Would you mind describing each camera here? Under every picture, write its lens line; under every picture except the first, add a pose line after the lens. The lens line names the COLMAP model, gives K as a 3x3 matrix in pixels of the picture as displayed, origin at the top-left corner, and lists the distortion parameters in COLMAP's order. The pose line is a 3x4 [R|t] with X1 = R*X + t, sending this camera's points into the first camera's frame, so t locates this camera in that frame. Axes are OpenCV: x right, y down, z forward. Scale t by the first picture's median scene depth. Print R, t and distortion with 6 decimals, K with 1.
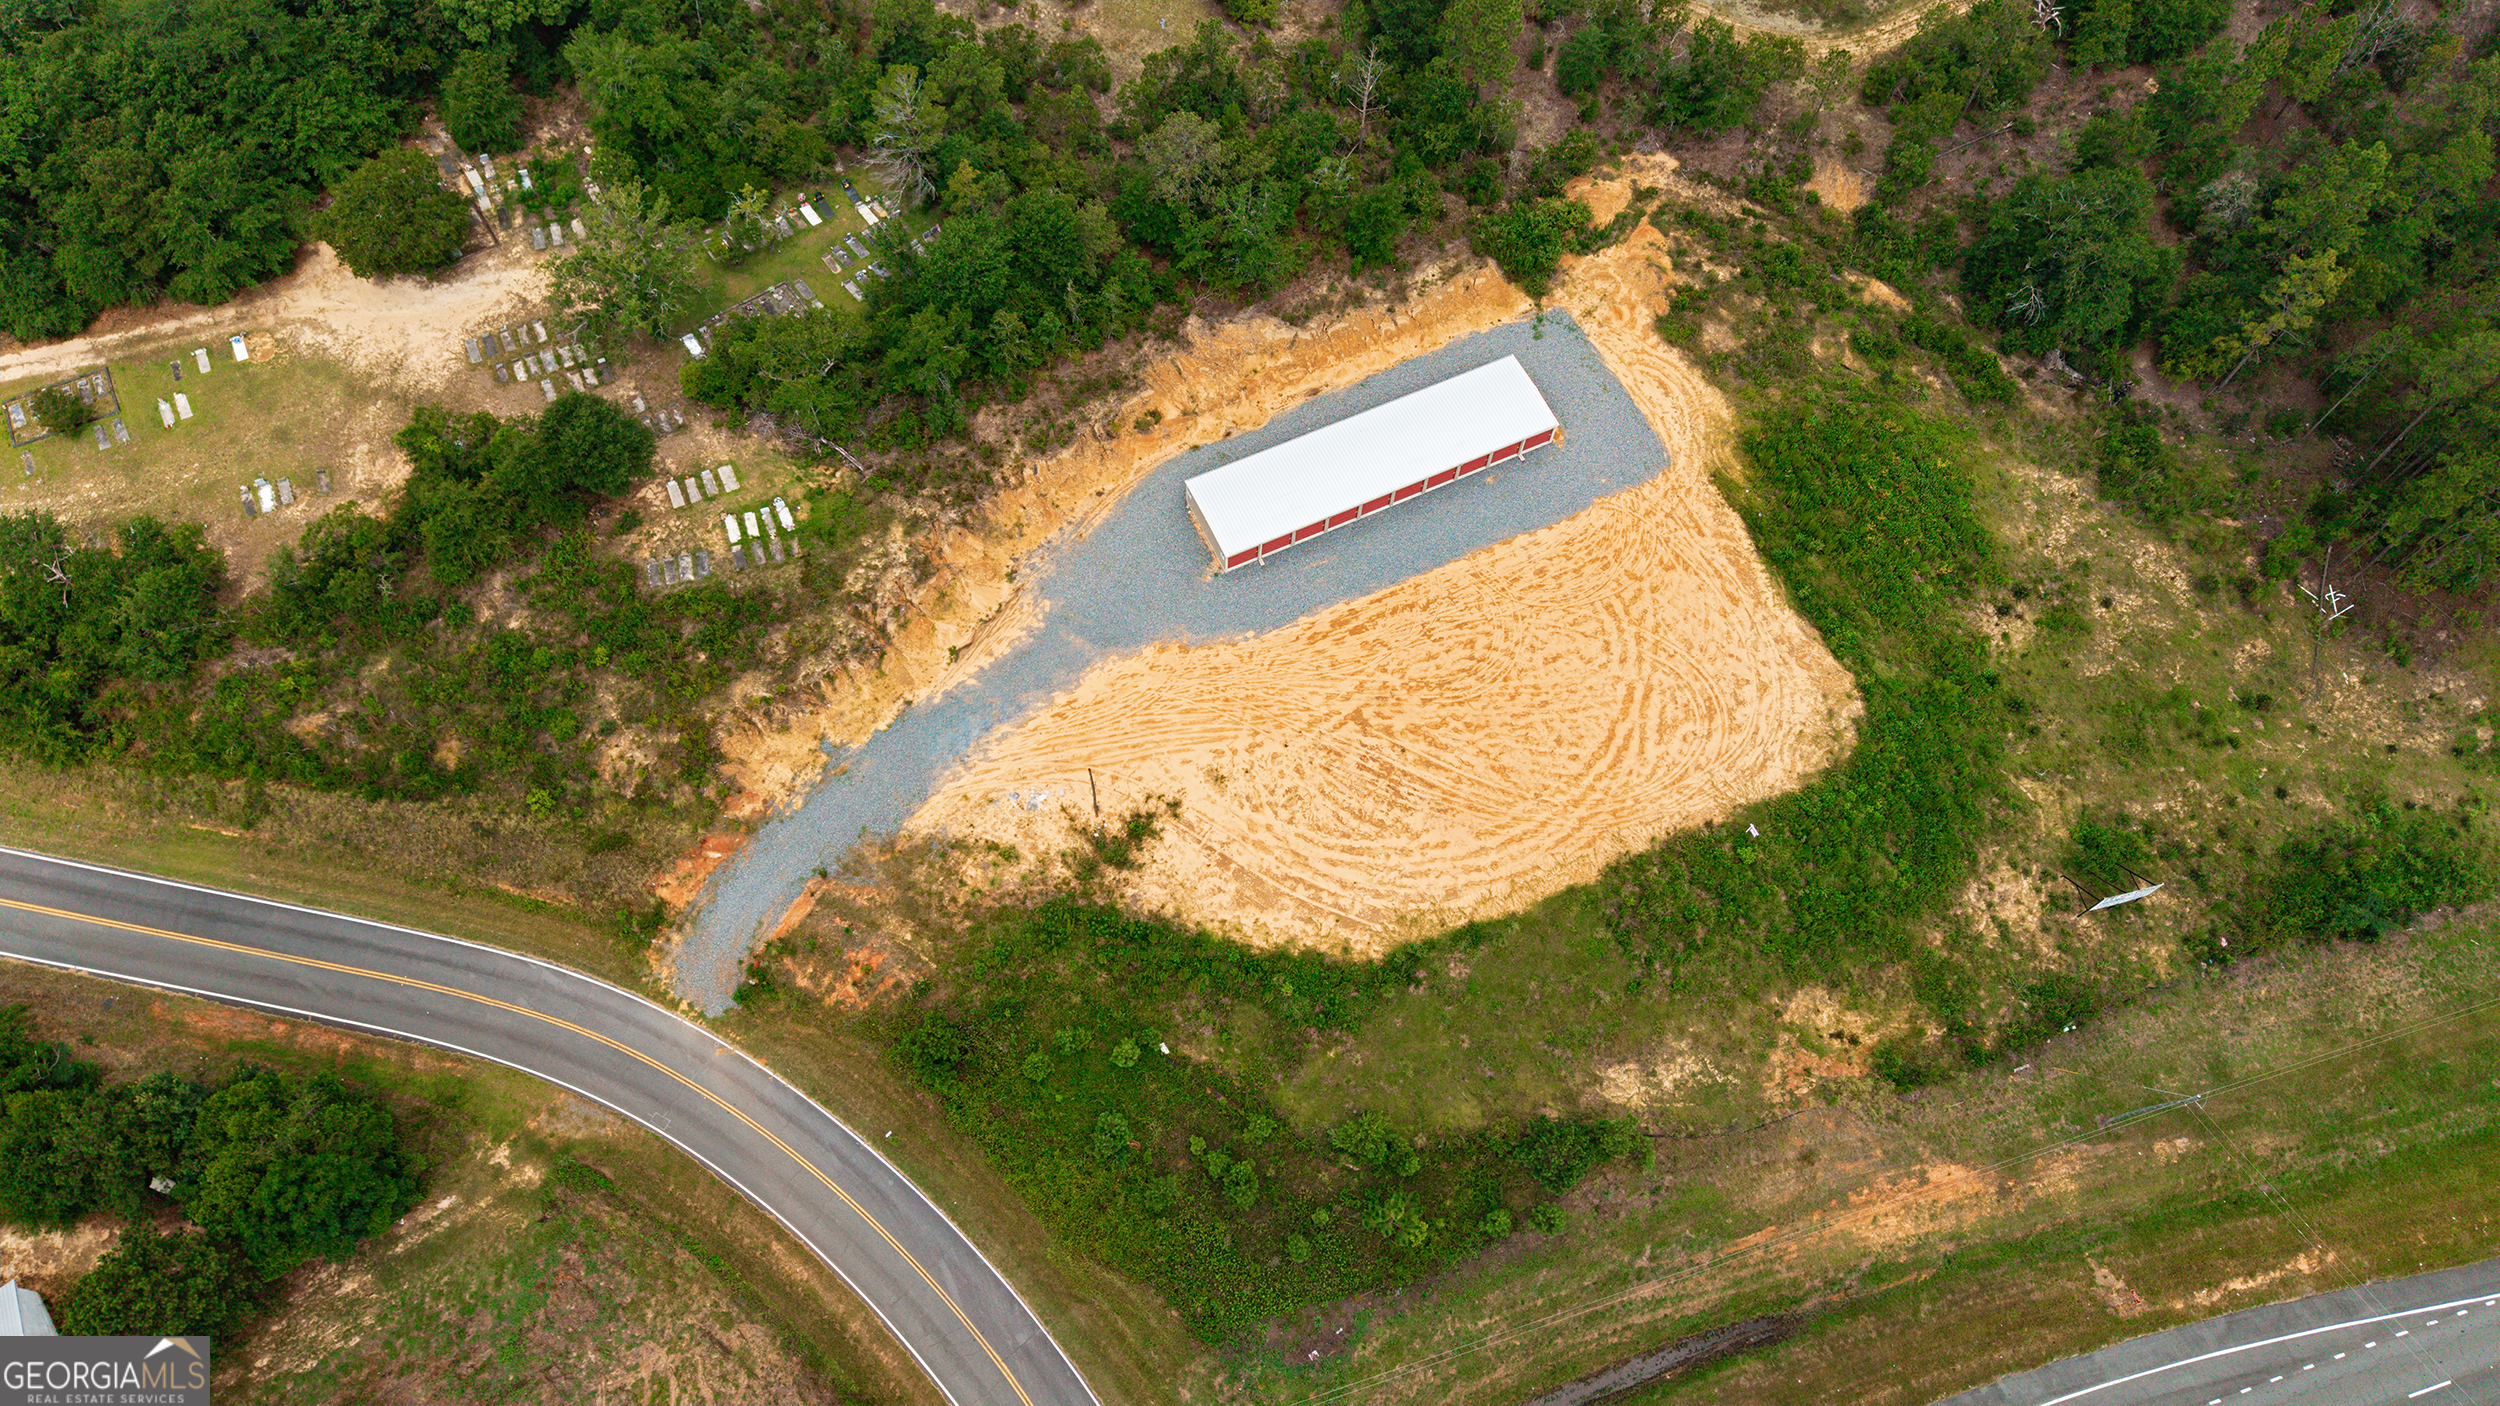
lens RADIAL K [[1635.9, 0, 1250.0], [0, 1635.9, 703.0], [0, 0, 1]] dist [0.157558, -0.436408]
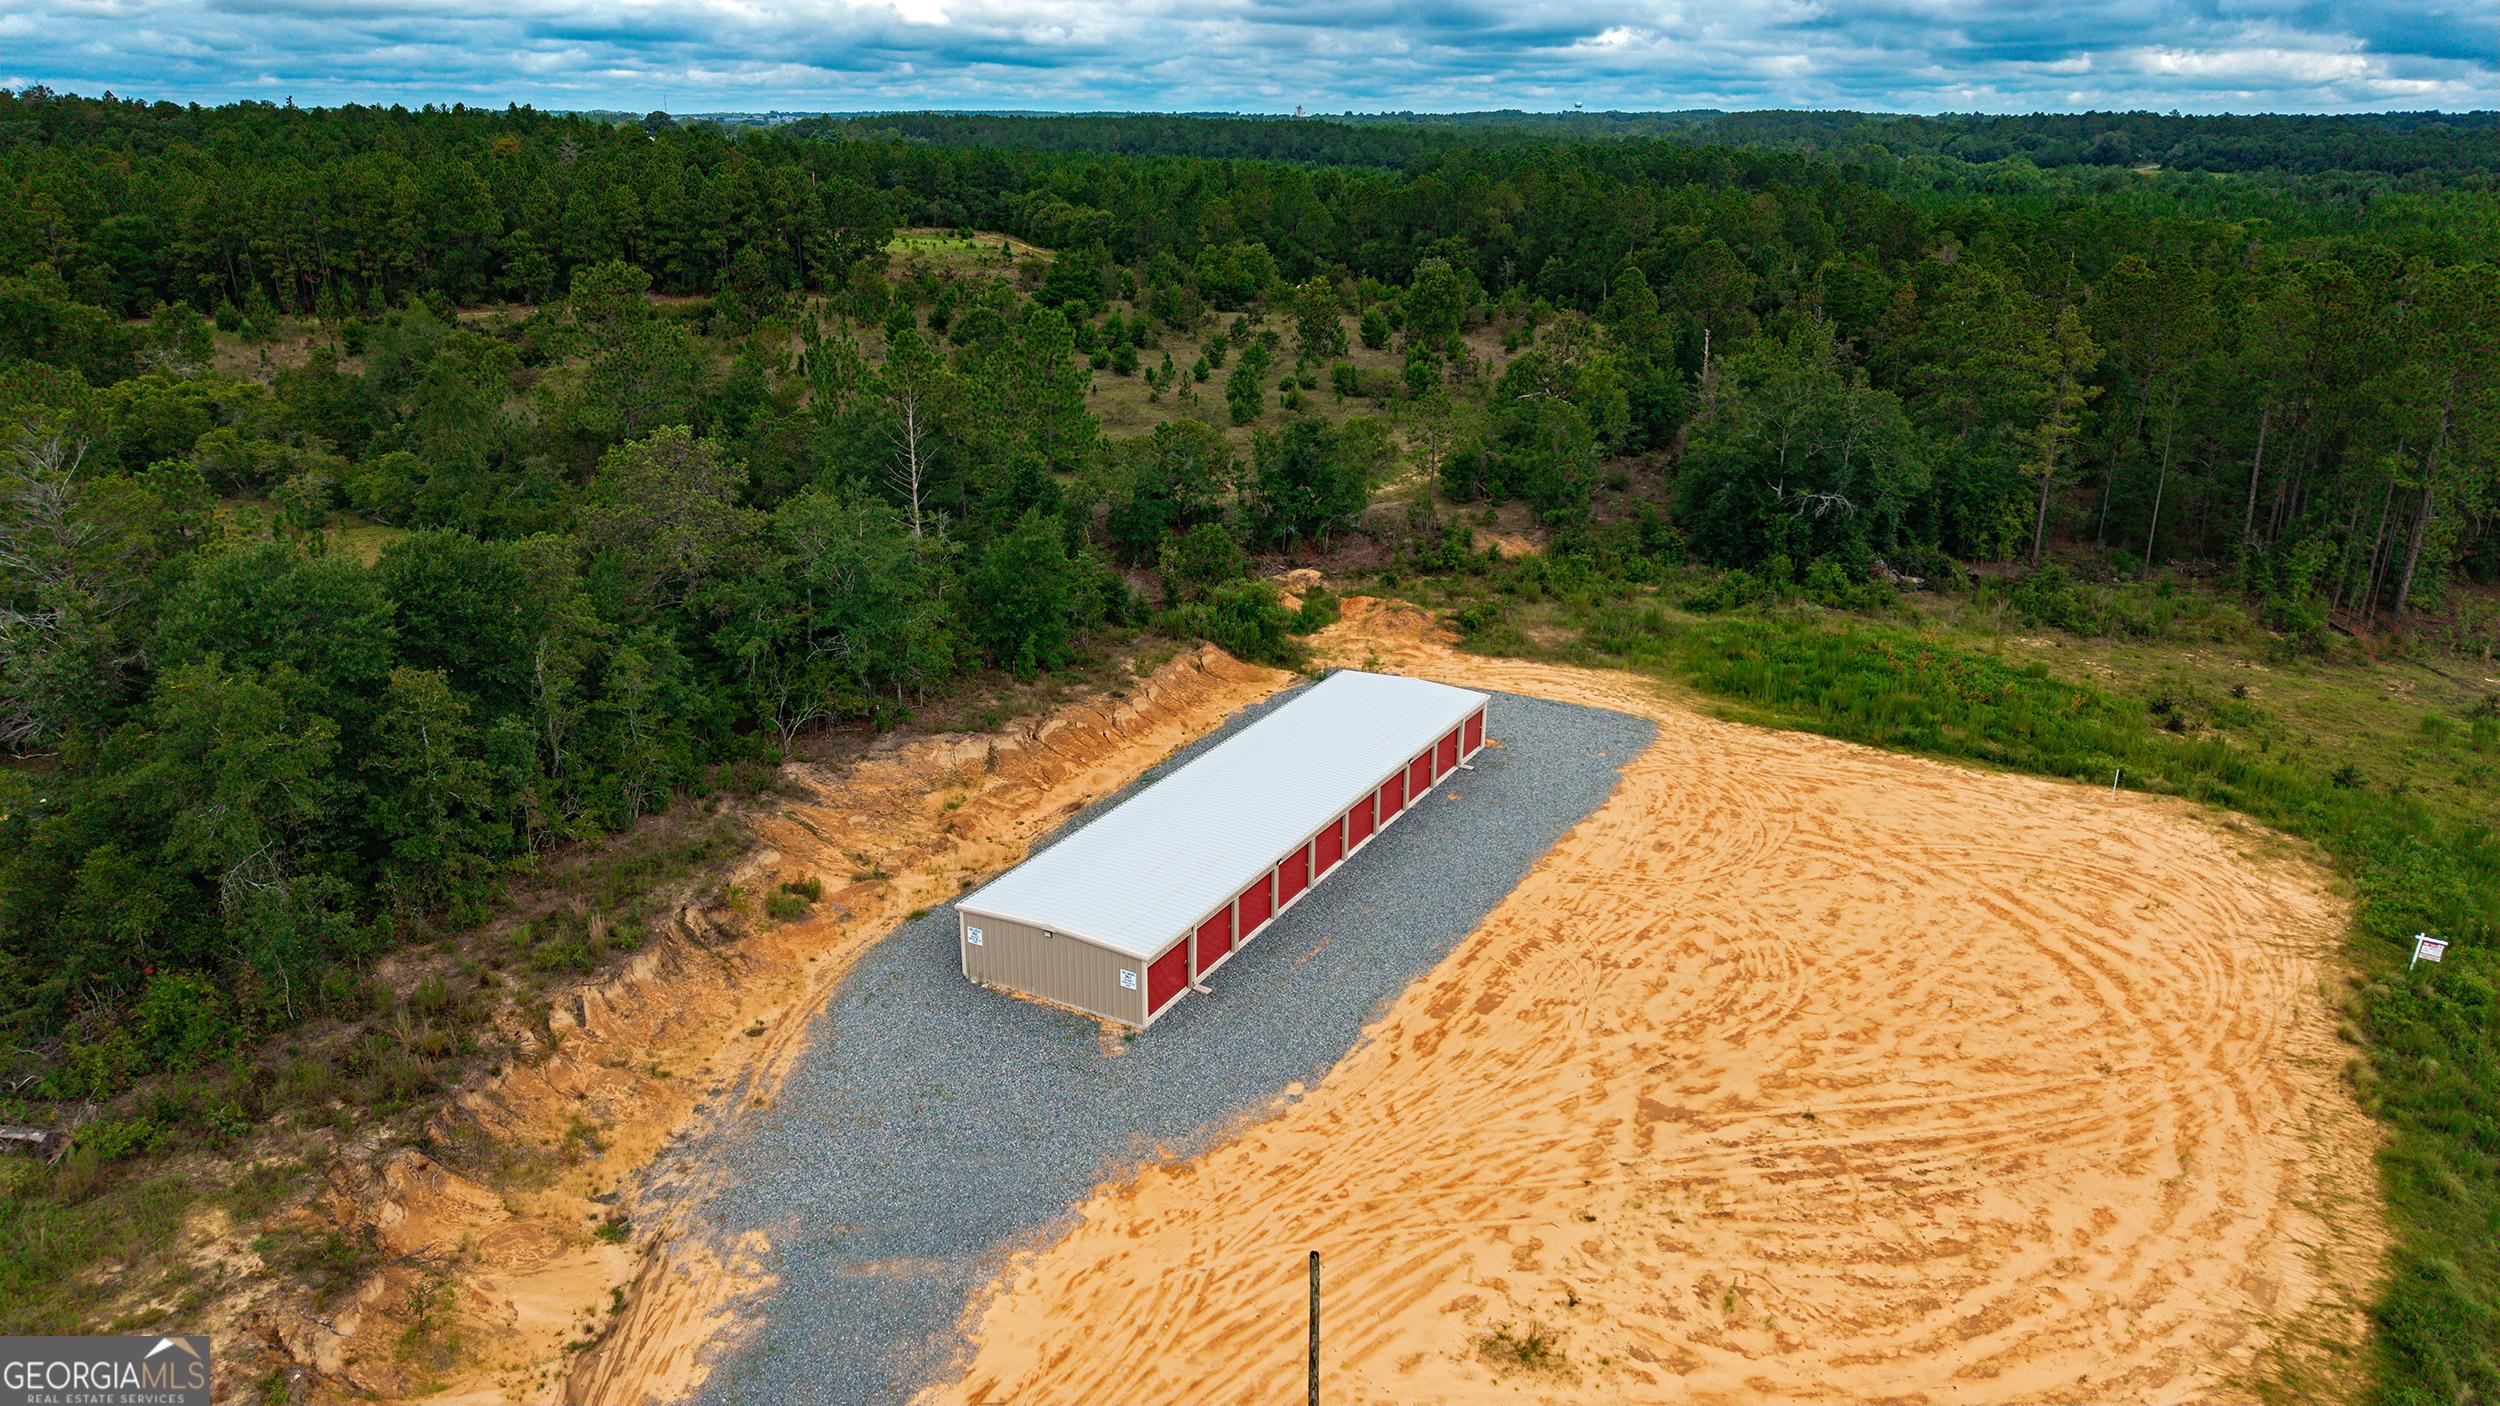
lens RADIAL K [[1658.4, 0, 1245.7], [0, 1658.4, 705.8], [0, 0, 1]] dist [0.054733, -0.076965]
pose [[0.816906, -0.212600, 0.536159, -0.202405], [0.525641, 0.657067, -0.540337, 0.105653], [-0.237417, 0.723231, 0.648513, 0.676216]]
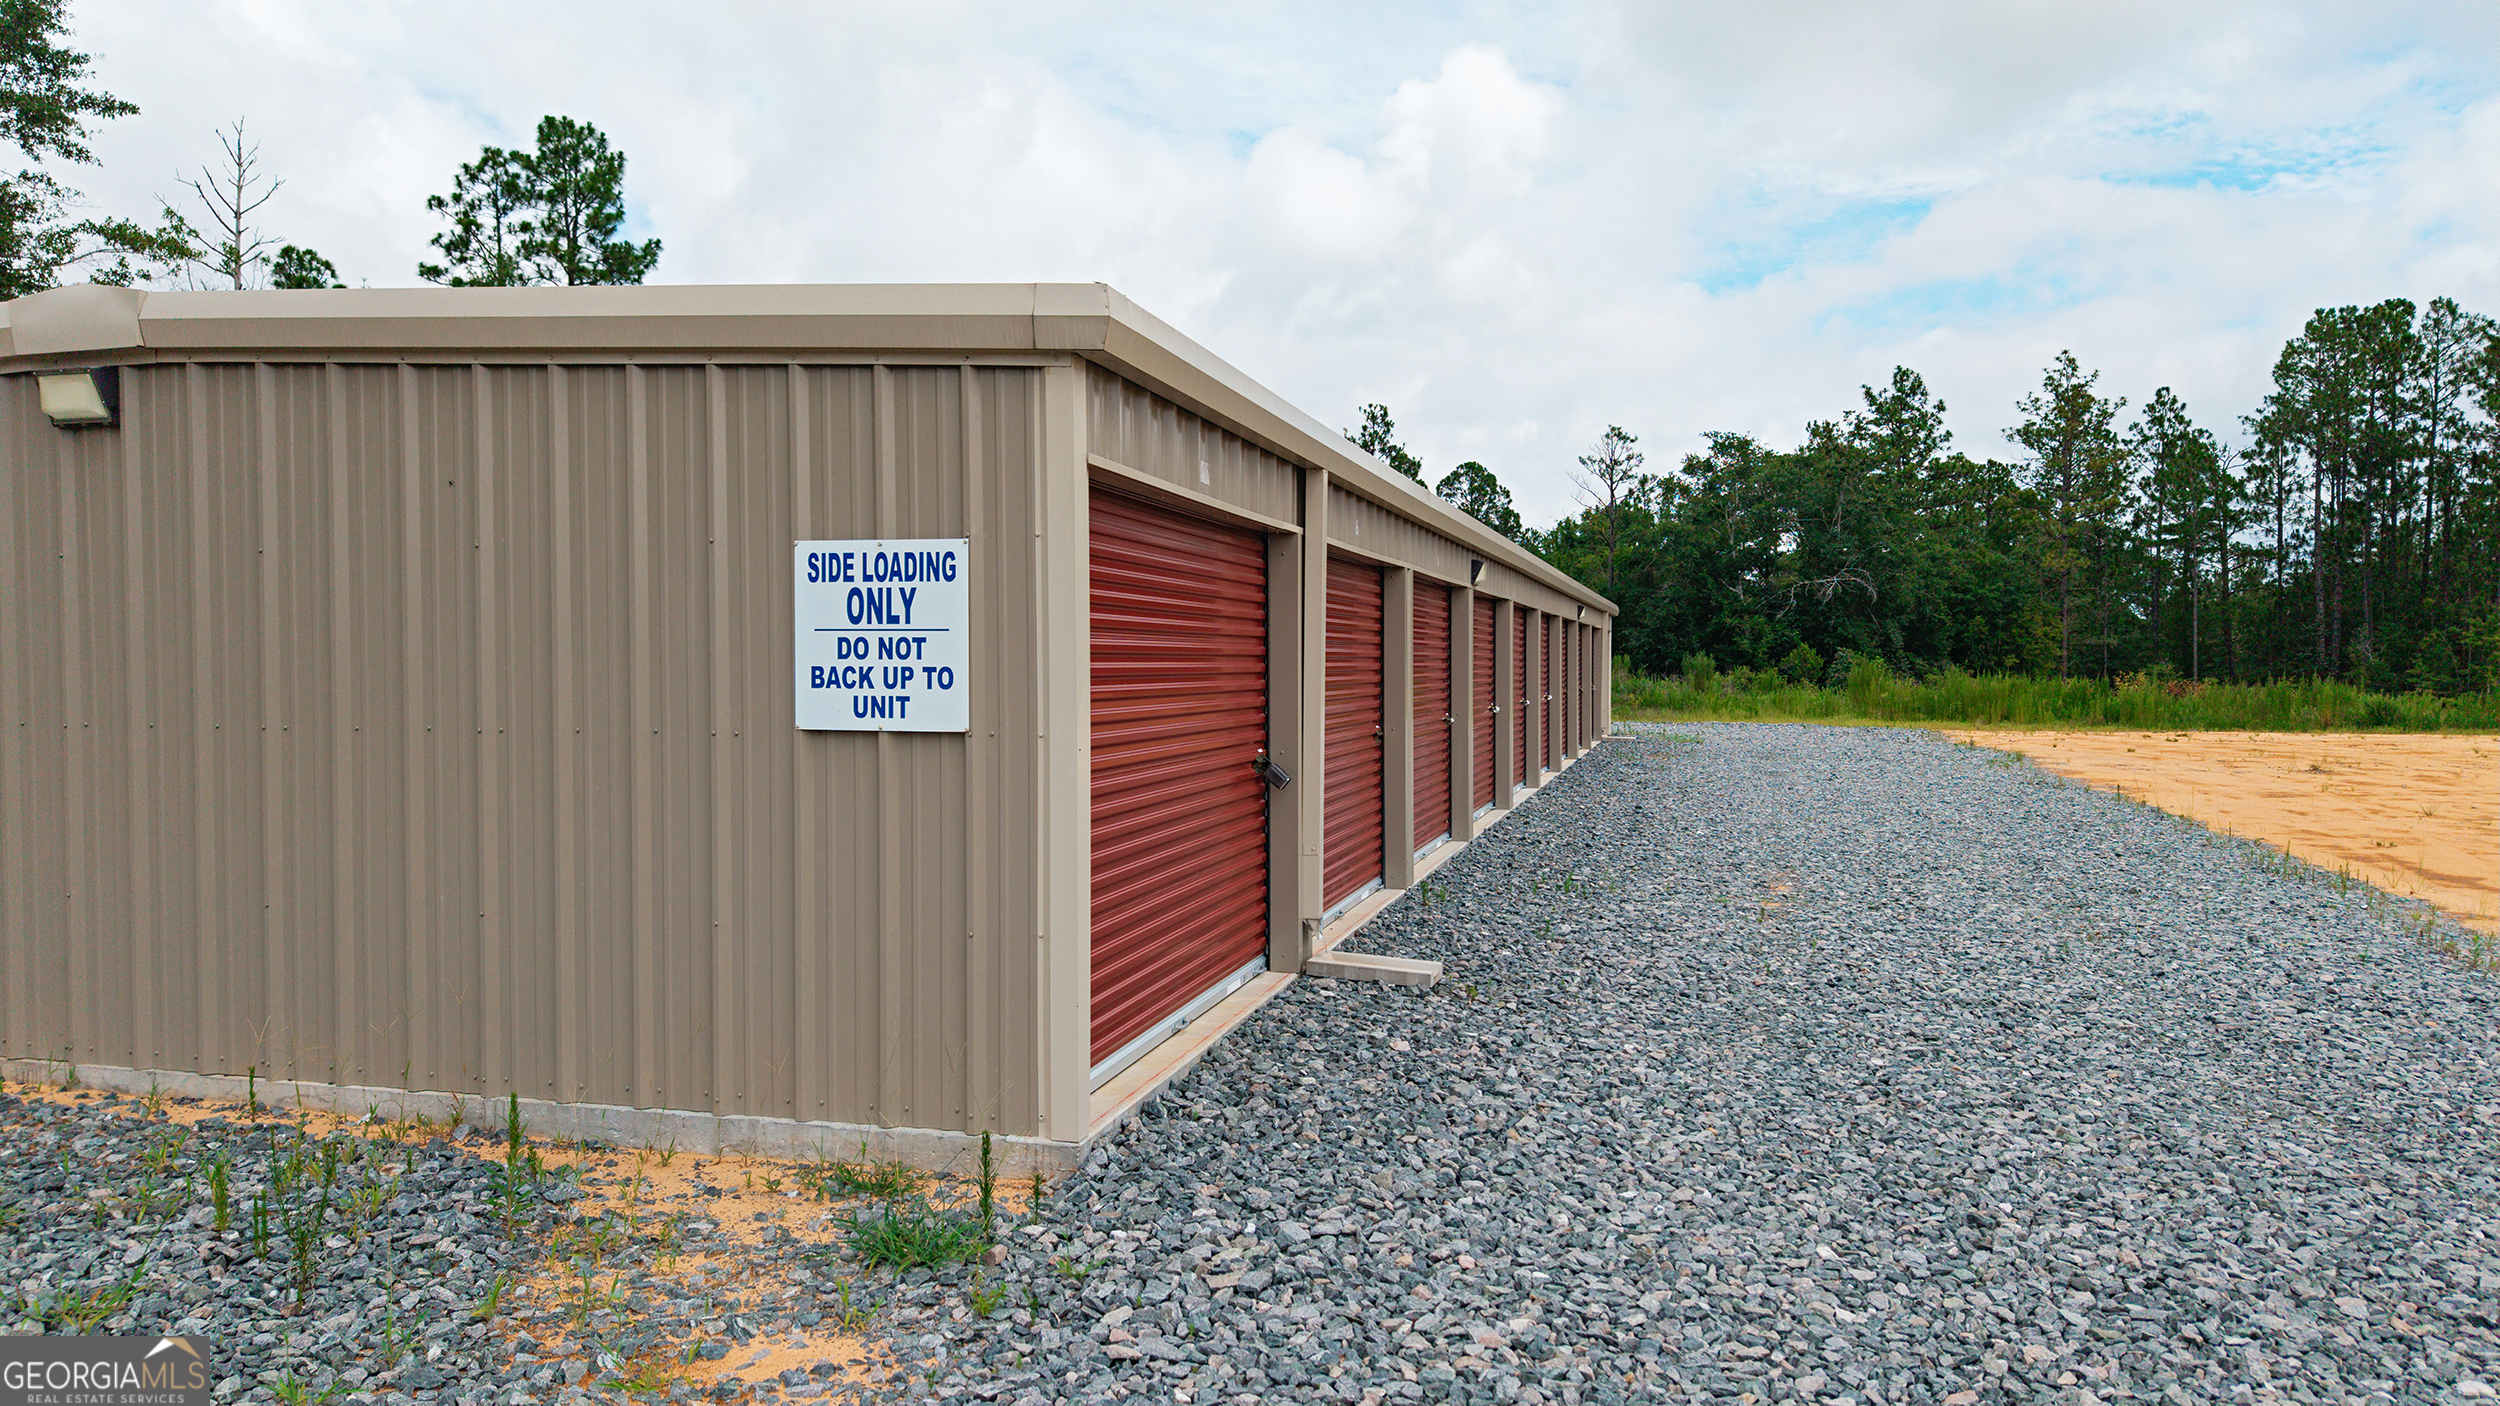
lens RADIAL K [[1664.0, 0, 1250.0], [0, 1664.0, 703.0], [0, 0, 1]] dist [0.048082, -0.067724]
pose [[0.651718, -0.044028, 0.757182, -0.041963], [0.687994, 0.454541, -0.565736, -0.060660], [-0.319262, 0.889637, 0.326523, 0.989832]]
